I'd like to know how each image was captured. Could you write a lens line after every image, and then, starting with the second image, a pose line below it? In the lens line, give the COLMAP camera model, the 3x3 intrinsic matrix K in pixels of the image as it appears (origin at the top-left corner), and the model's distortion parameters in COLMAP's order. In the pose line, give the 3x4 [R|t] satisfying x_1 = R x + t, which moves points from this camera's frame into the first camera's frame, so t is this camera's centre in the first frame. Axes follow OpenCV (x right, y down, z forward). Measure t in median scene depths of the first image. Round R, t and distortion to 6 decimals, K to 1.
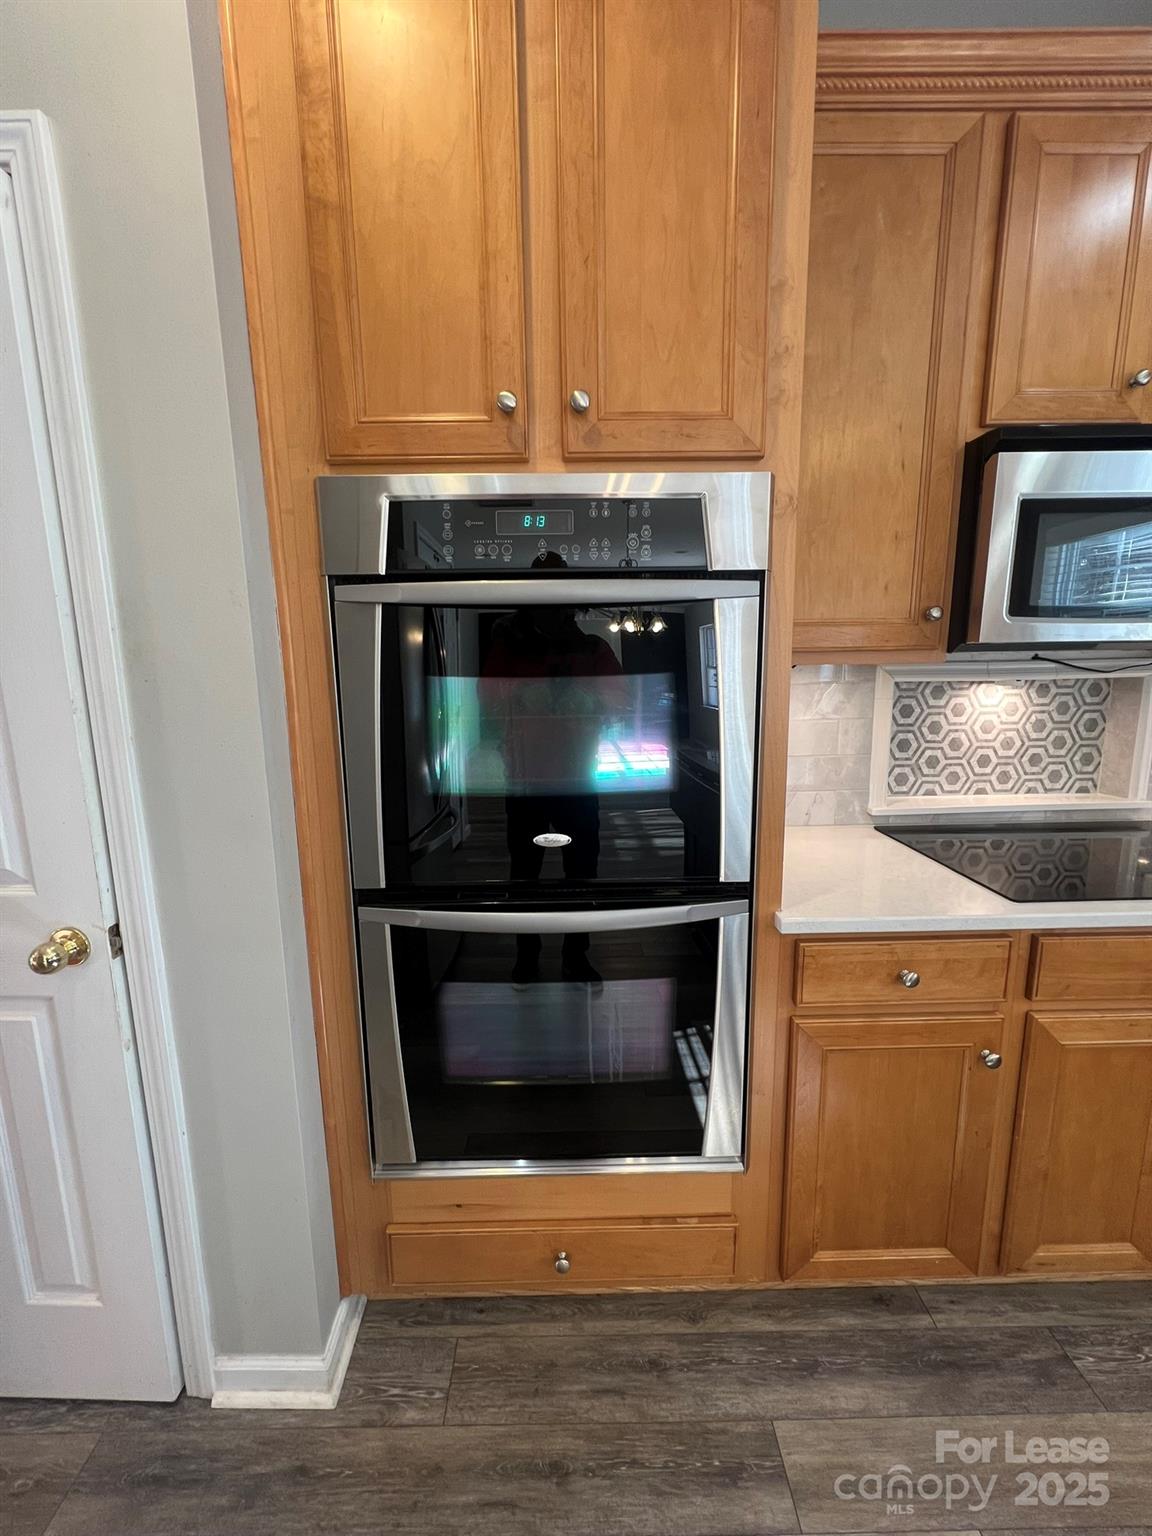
lens RADIAL K [[615.2, 0, 572.3], [0, 615.2, 768.8], [0, 0, 1]] dist [-0.002897, 0.000557]
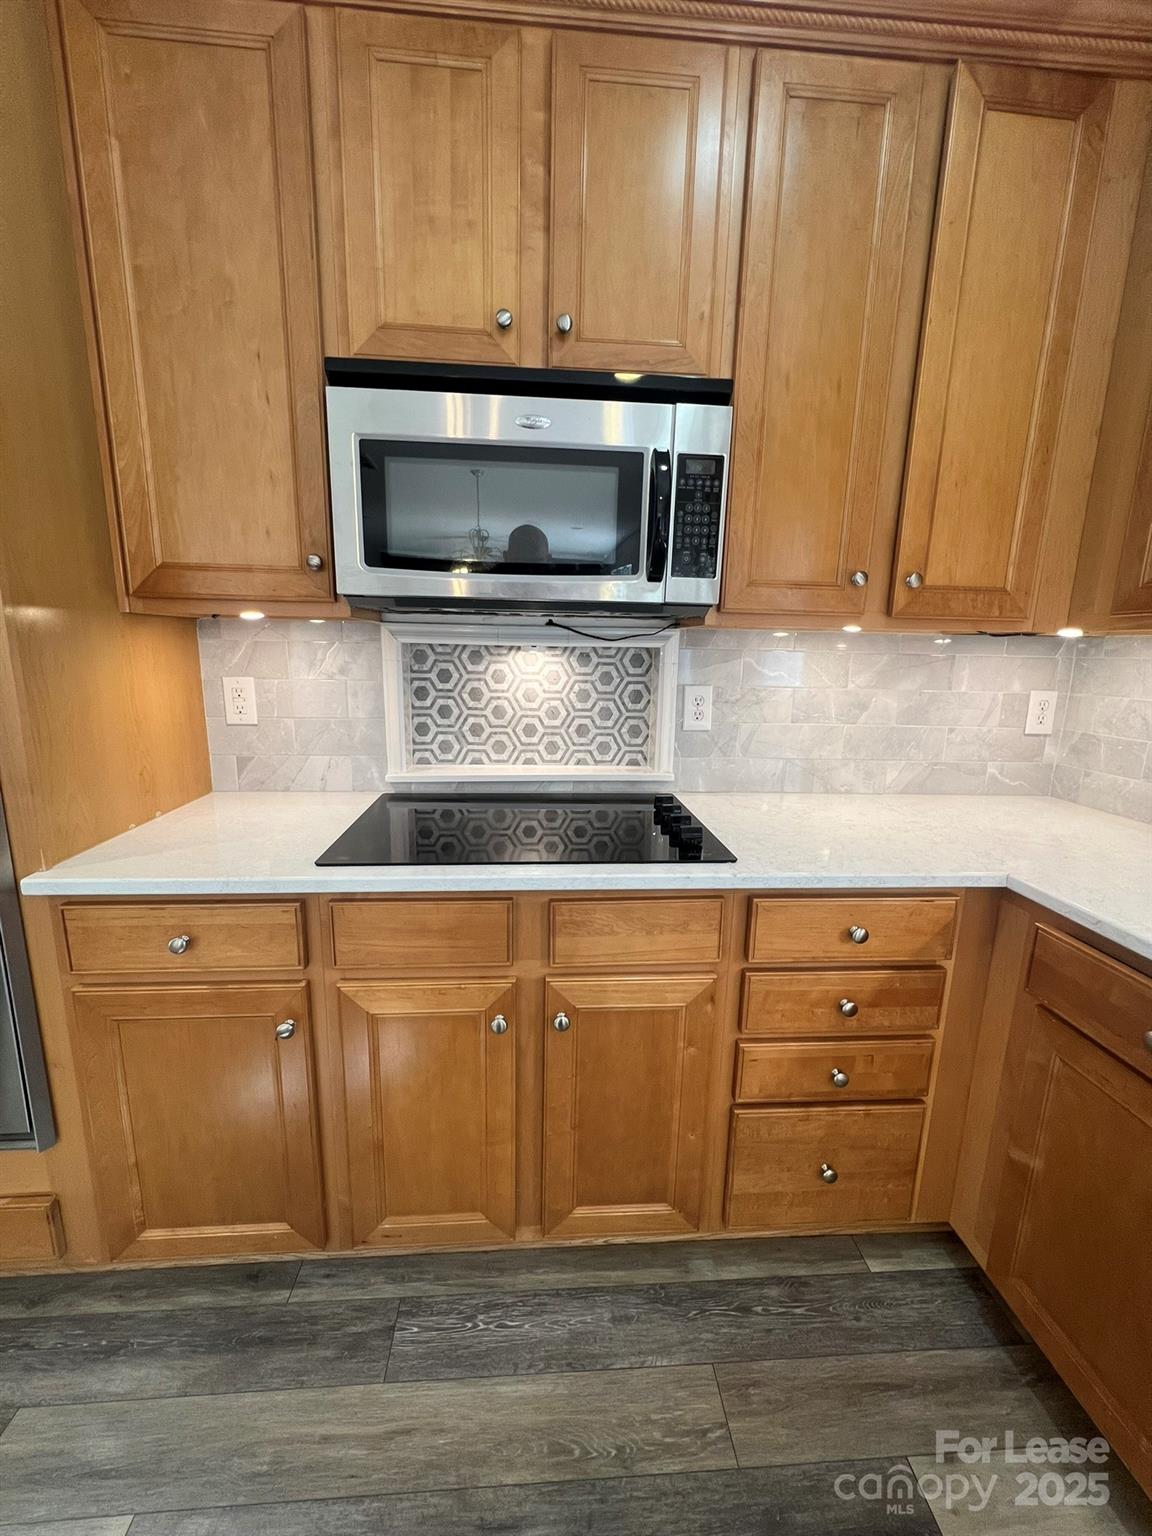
lens RADIAL K [[615.2, 0, 577.9], [0, 615.2, 769.0], [0, 0, 1]] dist [-0.002897, 0.000557]
pose [[0.997062, 0.023632, 0.072860, 0.686436], [-0.025748, 0.999269, 0.028245, 0.019464], [-0.072139, -0.030038, 0.996942, 0.017237]]
